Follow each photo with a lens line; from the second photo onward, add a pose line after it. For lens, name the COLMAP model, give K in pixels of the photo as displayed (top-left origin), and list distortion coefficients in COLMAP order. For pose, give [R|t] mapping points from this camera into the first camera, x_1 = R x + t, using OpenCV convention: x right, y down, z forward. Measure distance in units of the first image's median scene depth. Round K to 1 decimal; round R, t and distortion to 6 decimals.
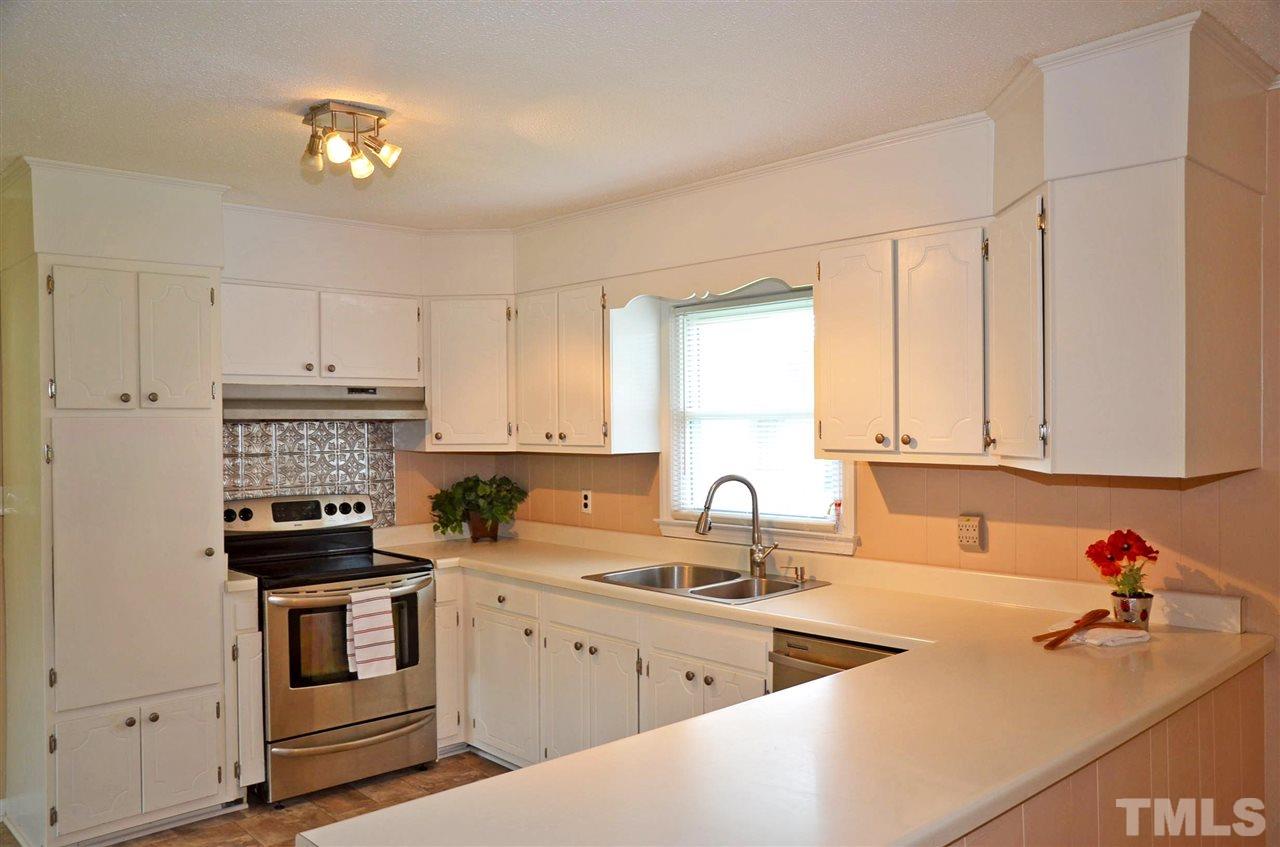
lens RADIAL K [[1000.2, 0, 640.0], [0, 1000.2, 423.5], [0, 0, 1]] dist [-0.076560, 0.112743]
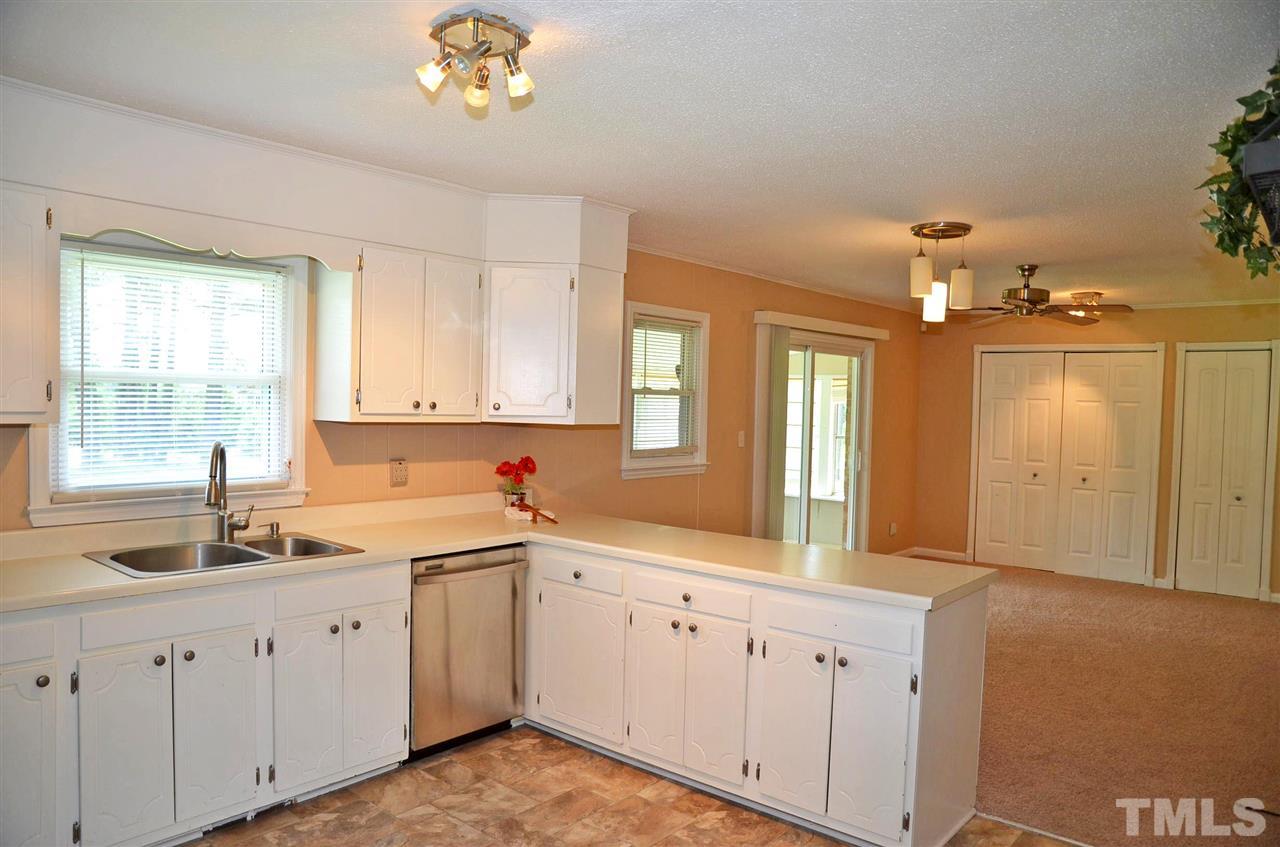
lens RADIAL K [[892.9, 0, 640.0], [0, 892.9, 423.5], [0, 0, 1]] dist [-0.113453, 0.091607]
pose [[-0.114392, -0.020157, 0.993231, -0.710040], [-0.021144, 0.999617, 0.017851, 0.009612], [-0.993211, -0.018959, -0.114774, 0.619721]]
